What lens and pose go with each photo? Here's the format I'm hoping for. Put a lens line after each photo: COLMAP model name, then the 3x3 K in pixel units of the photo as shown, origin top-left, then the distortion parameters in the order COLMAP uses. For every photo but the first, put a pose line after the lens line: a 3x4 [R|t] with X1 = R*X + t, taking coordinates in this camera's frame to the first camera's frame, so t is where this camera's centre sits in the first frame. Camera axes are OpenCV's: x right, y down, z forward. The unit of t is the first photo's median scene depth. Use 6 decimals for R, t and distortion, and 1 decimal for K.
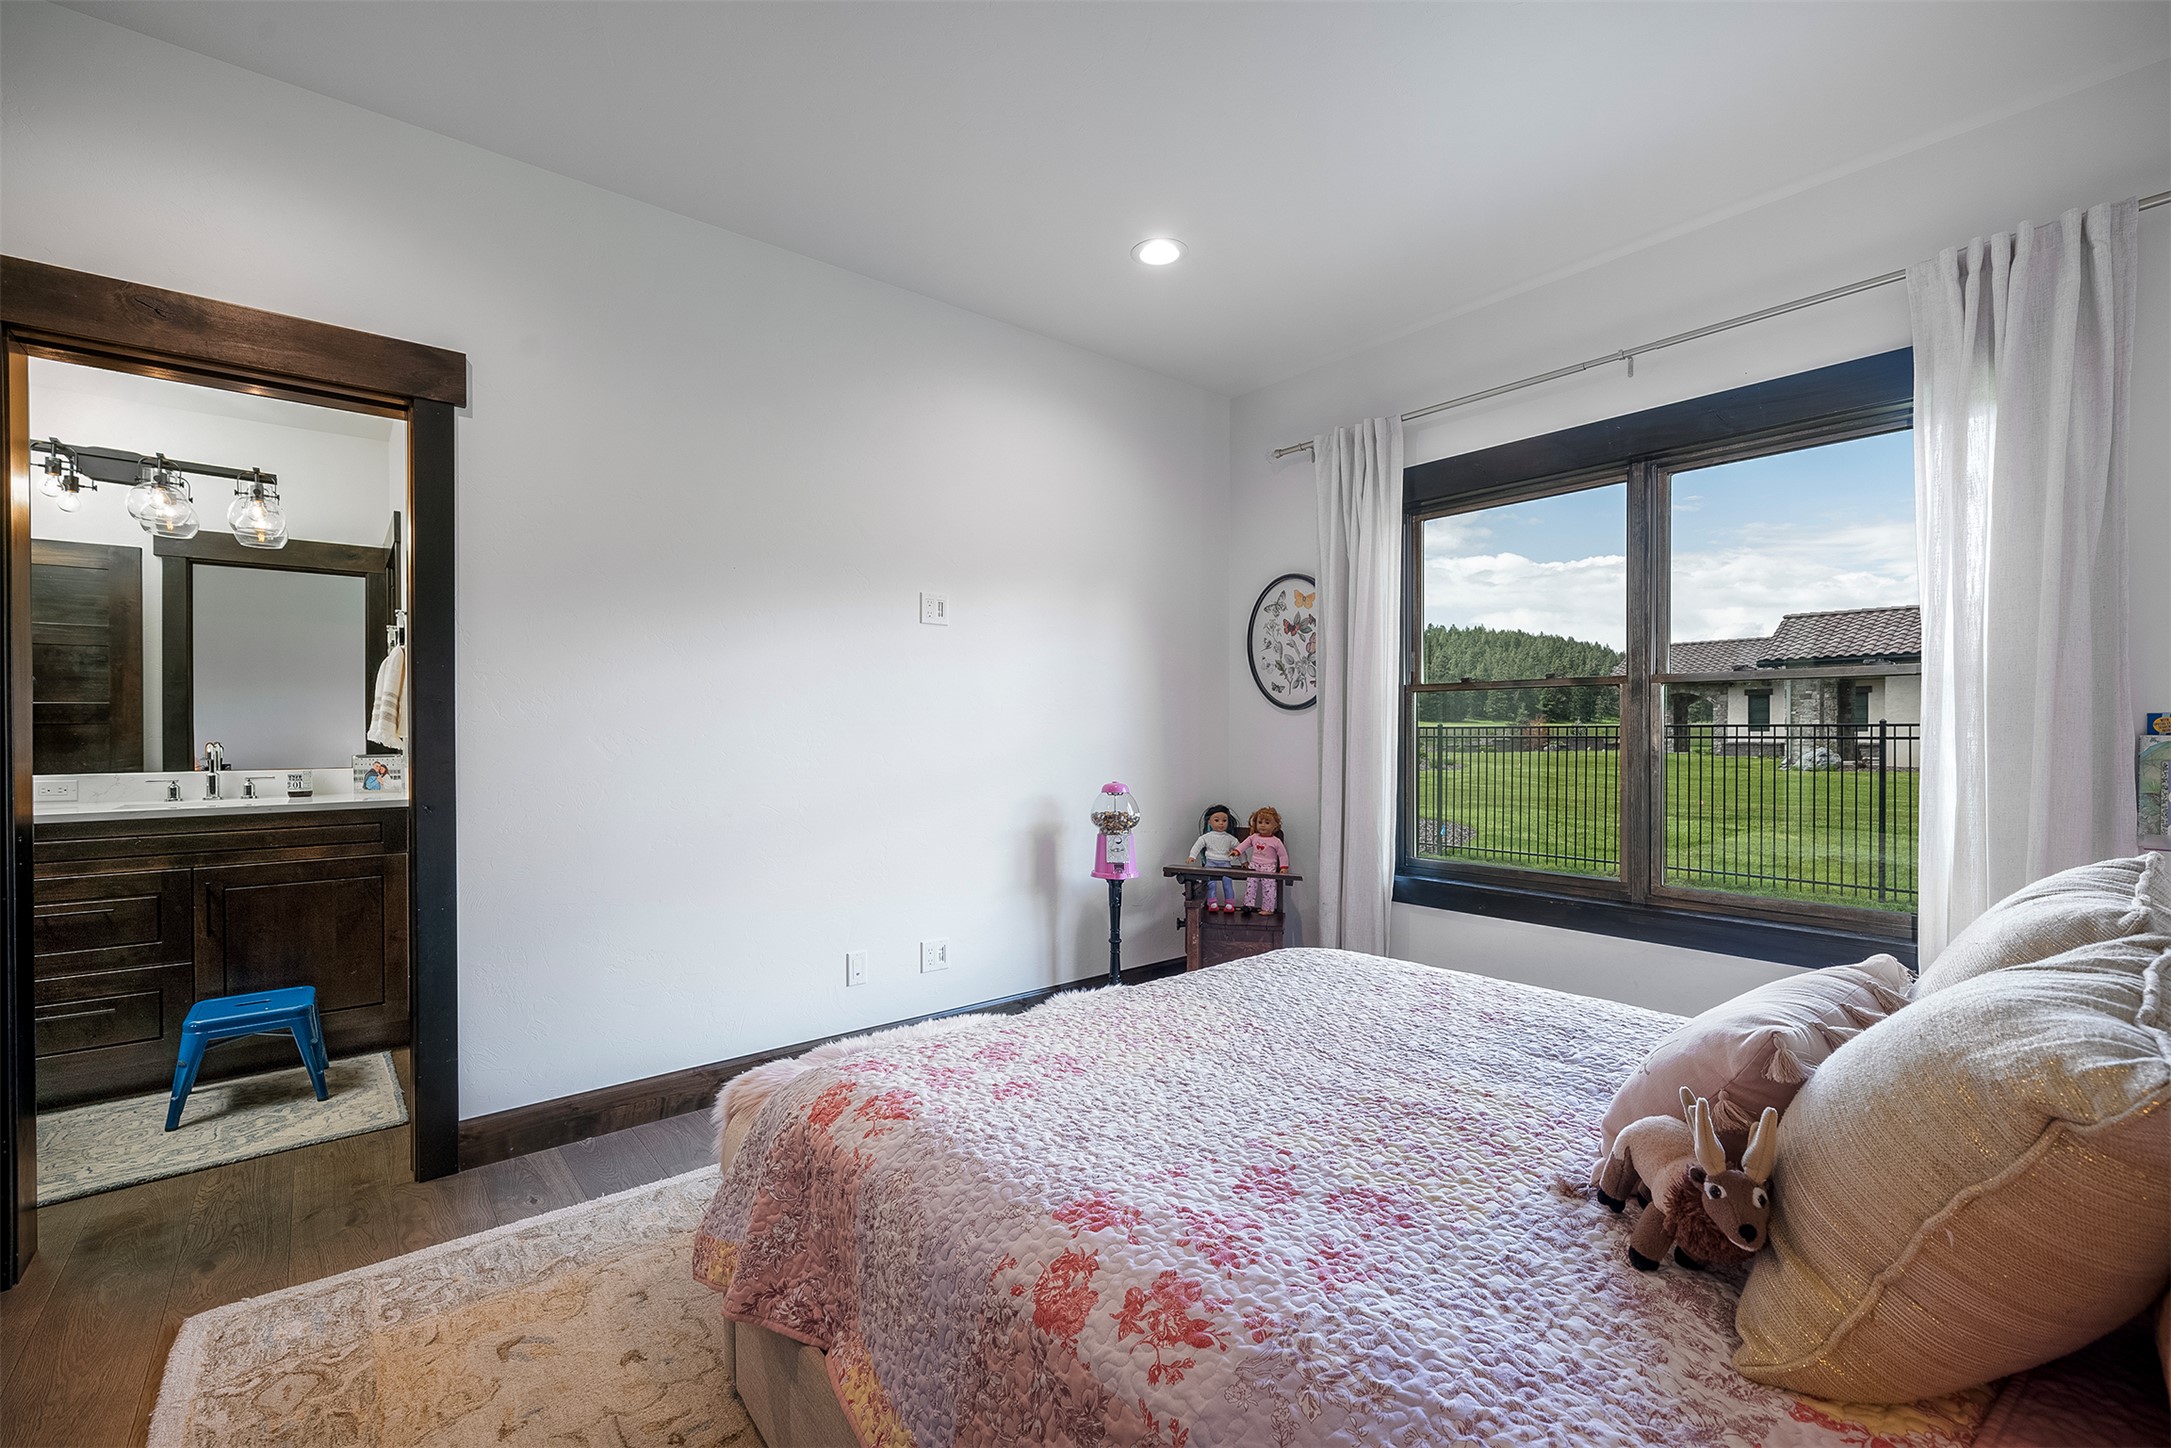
lens RADIAL K [[915.0, 0, 1079.7], [0, 915.0, 734.7], [0, 0, 1]] dist [0.004962, 0.000338]
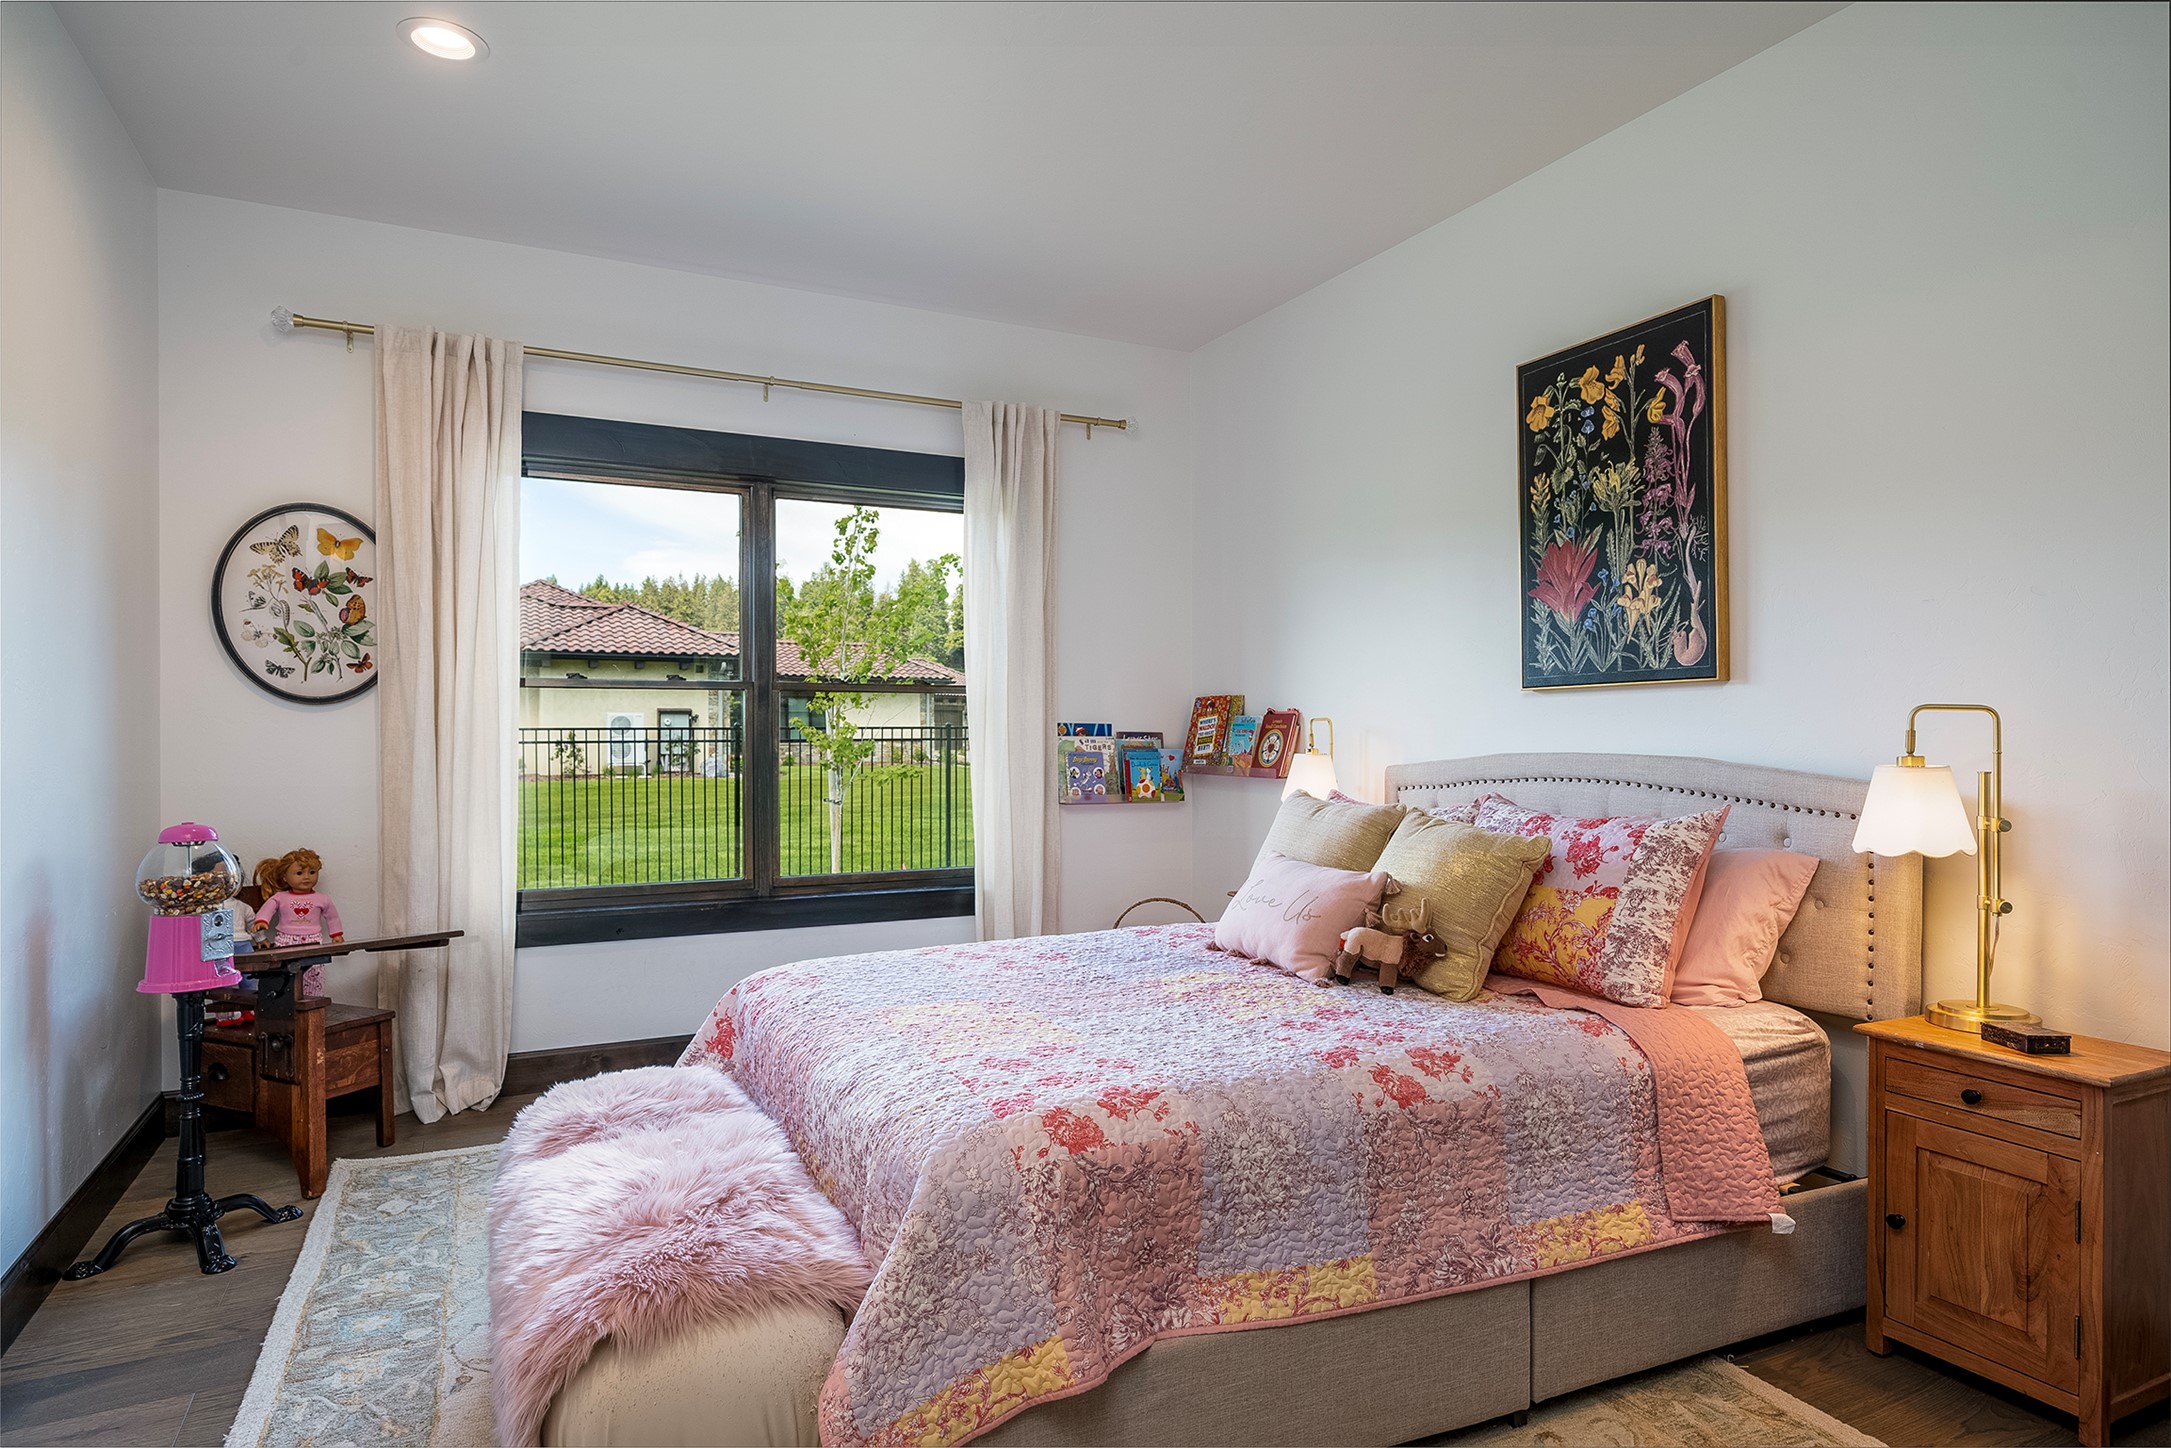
lens RADIAL K [[1207.5, 0, 1078.7], [0, 1207.5, 730.5], [0, 0, 1]] dist [-0.002260, -0.001082]
pose [[0.238143, 0.002518, 0.971227, -0.507089], [0.006524, 0.999970, -0.004192, -0.000176], [-0.971208, 0.007334, 0.238120, 0.240372]]
